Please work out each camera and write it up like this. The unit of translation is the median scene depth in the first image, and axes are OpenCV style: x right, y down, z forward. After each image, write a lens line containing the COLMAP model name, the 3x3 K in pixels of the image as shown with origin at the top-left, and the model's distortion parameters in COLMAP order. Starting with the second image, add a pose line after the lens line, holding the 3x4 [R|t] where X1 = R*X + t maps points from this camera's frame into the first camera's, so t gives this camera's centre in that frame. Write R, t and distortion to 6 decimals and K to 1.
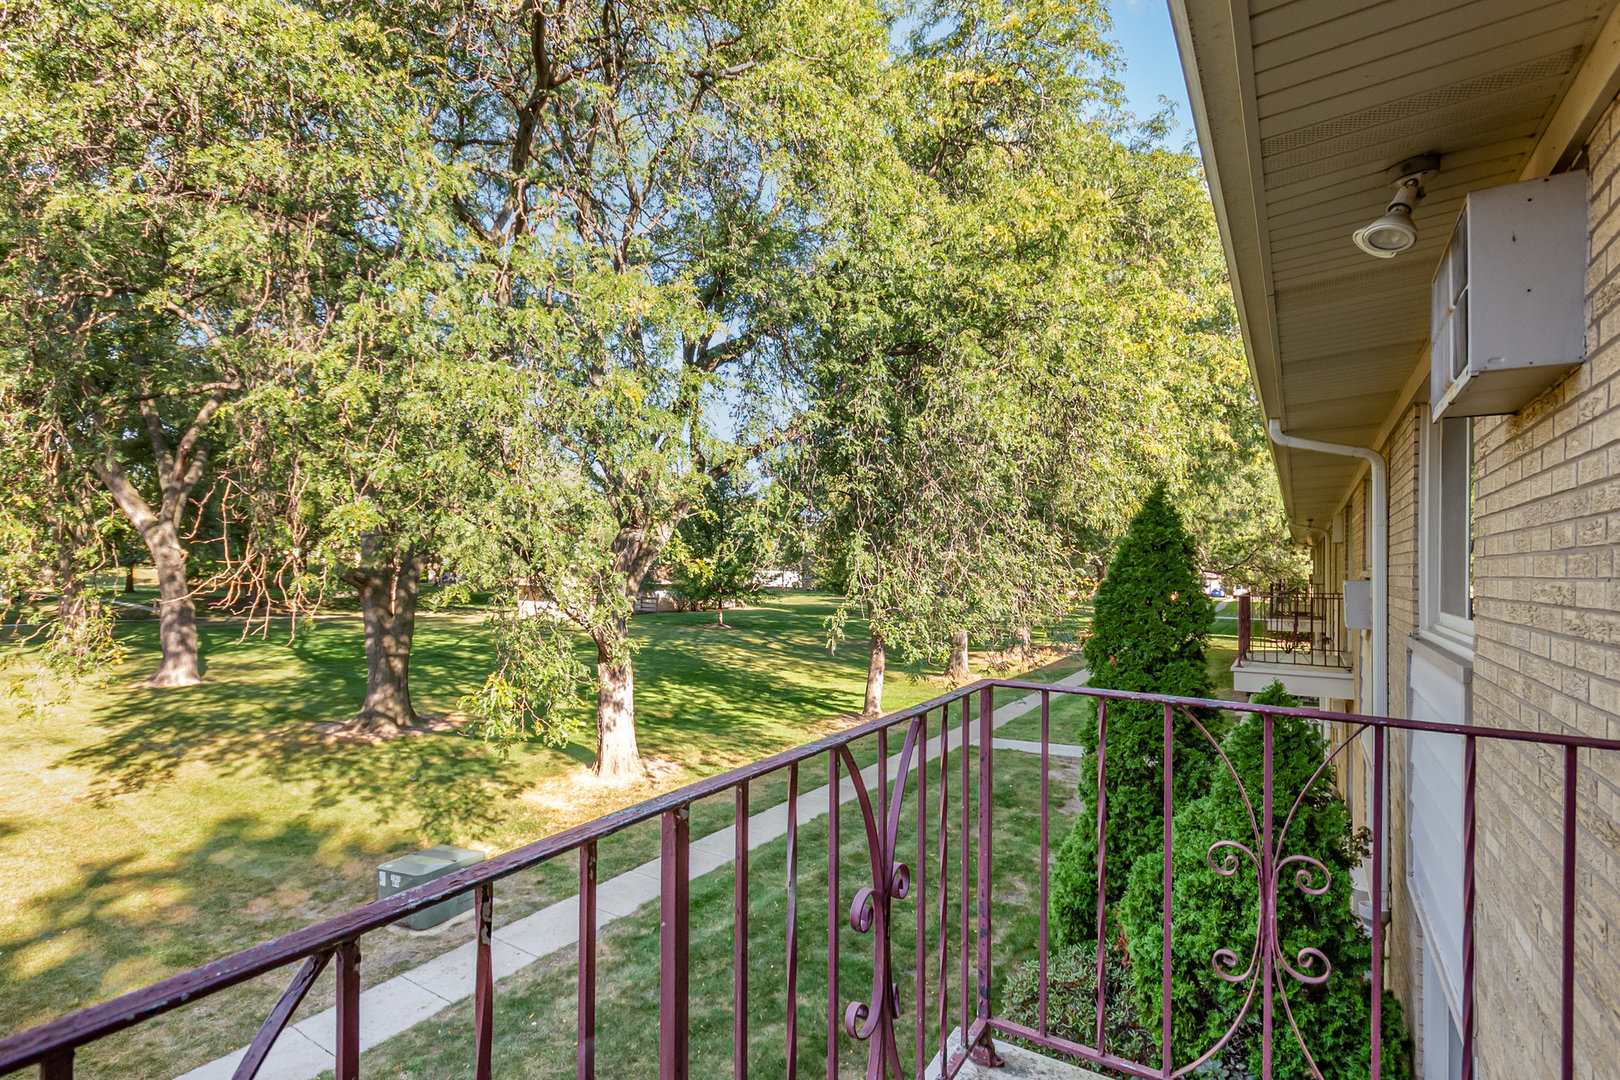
lens RADIAL K [[791.7, 0, 808.2], [0, 791.7, 551.6], [0, 0, 1]] dist [-0.001123, -0.000139]
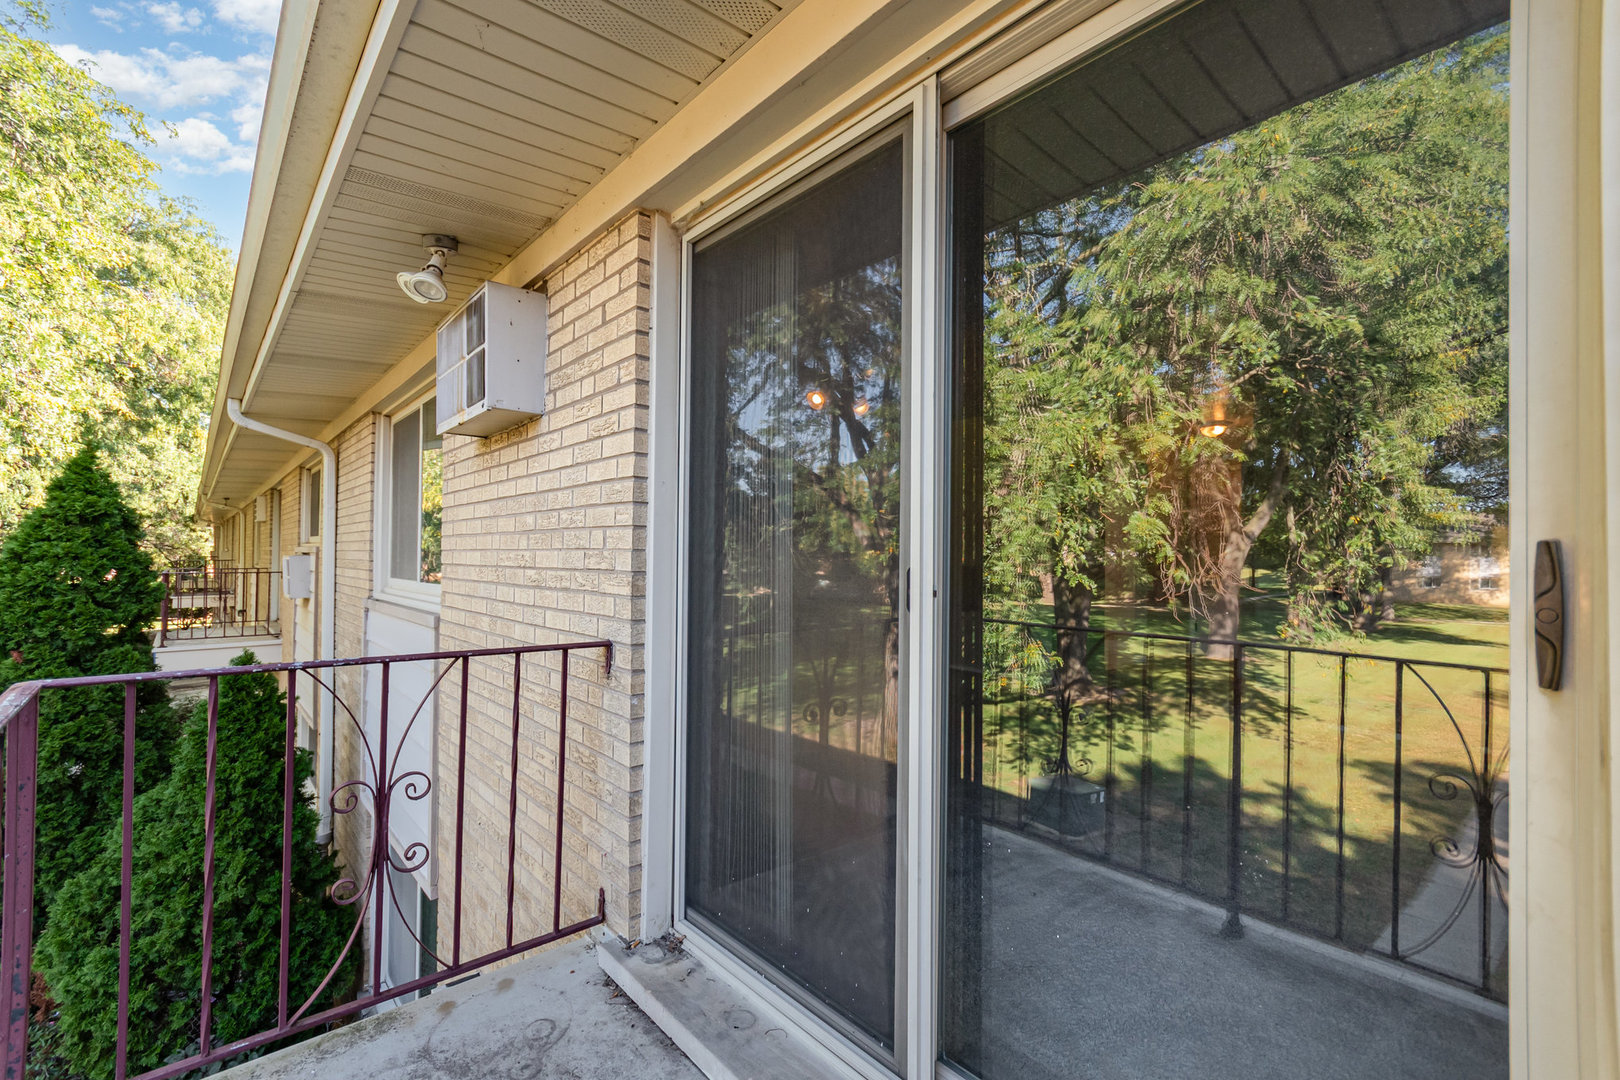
lens RADIAL K [[686.6, 0, 810.0], [0, 686.6, 540.0], [0, 0, 1]] dist [0.001222, 0.000232]
pose [[0.278733, 0.009189, 0.960325, -0.127222], [-0.021631, 0.999761, -0.003288, 0.004847], [-0.960125, -0.019856, 0.278865, 0.052747]]
